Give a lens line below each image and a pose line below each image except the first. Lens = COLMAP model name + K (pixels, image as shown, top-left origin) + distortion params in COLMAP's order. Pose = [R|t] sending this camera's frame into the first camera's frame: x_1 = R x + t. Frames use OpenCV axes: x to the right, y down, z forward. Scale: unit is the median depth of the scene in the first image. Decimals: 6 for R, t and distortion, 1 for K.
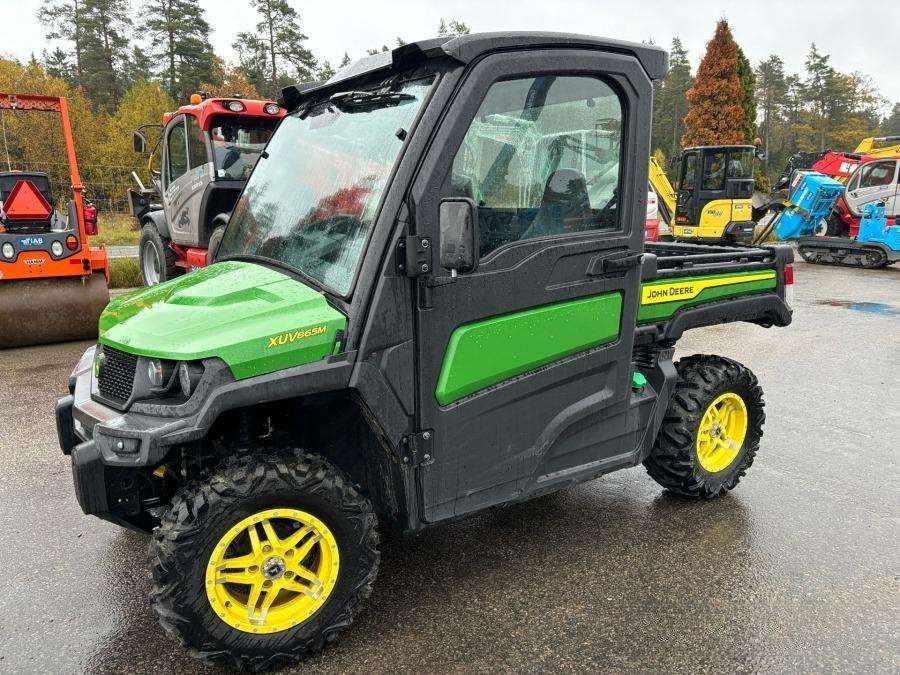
lens RADIAL K [[682.1, 0, 446.9], [0, 682.1, 332.9], [0, 0, 1]] dist [0.074486, -0.080844]
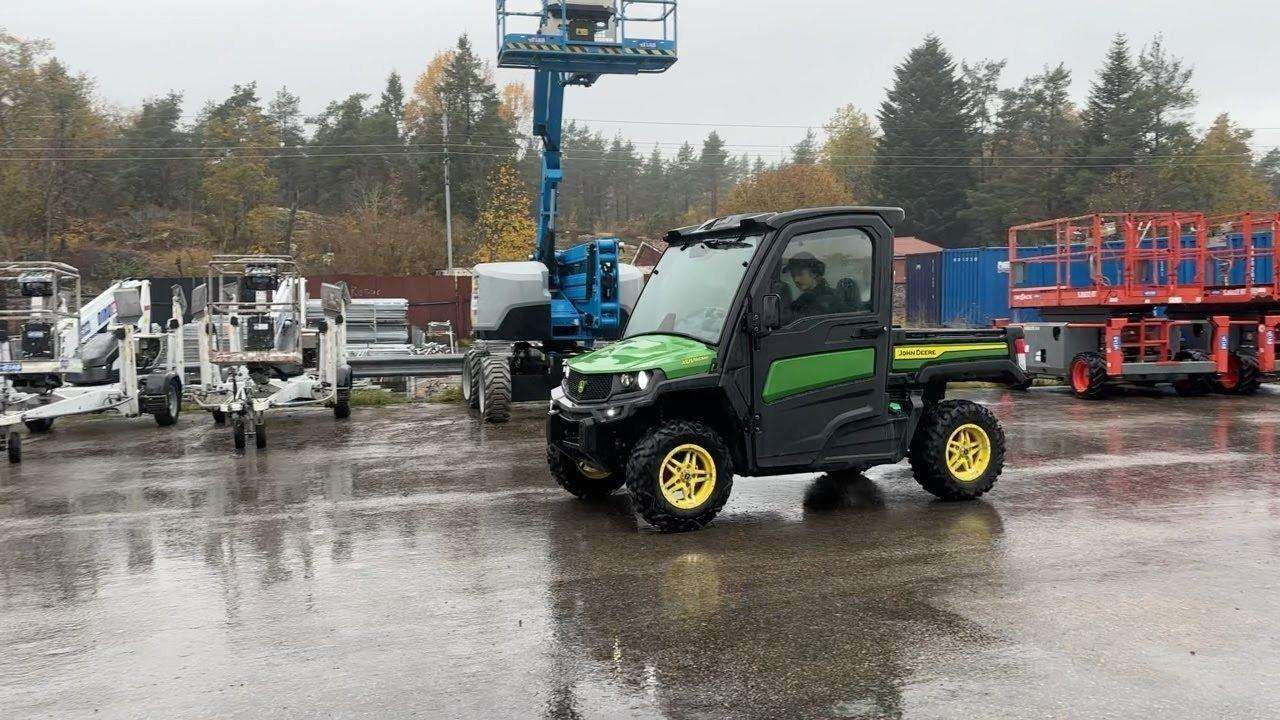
lens RADIAL K [[1164.7, 0, 572.9], [0, 1164.7, 360.6], [0, 0, 1]] dist [-0.001297, -0.001621]
pose [[0.980144, -0.004426, -0.198238, 0.089802], [-0.024556, 0.989346, -0.143500, 0.384051], [0.196761, 0.145518, 0.969592, -1.846080]]
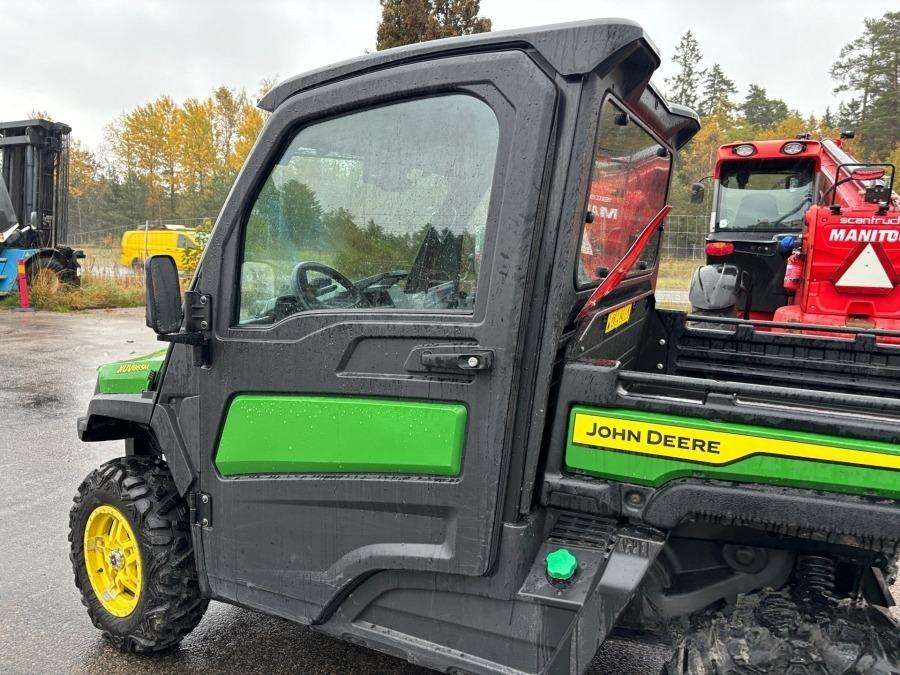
lens RADIAL K [[692.5, 0, 437.6], [0, 692.5, 326.6], [0, 0, 1]] dist [0.012452, -0.005665]
pose [[0.505433, 0.119607, -0.854536, 0.758570], [-0.185709, 0.982216, 0.027636, -0.140723], [0.842645, 0.144727, 0.518656, 0.594646]]
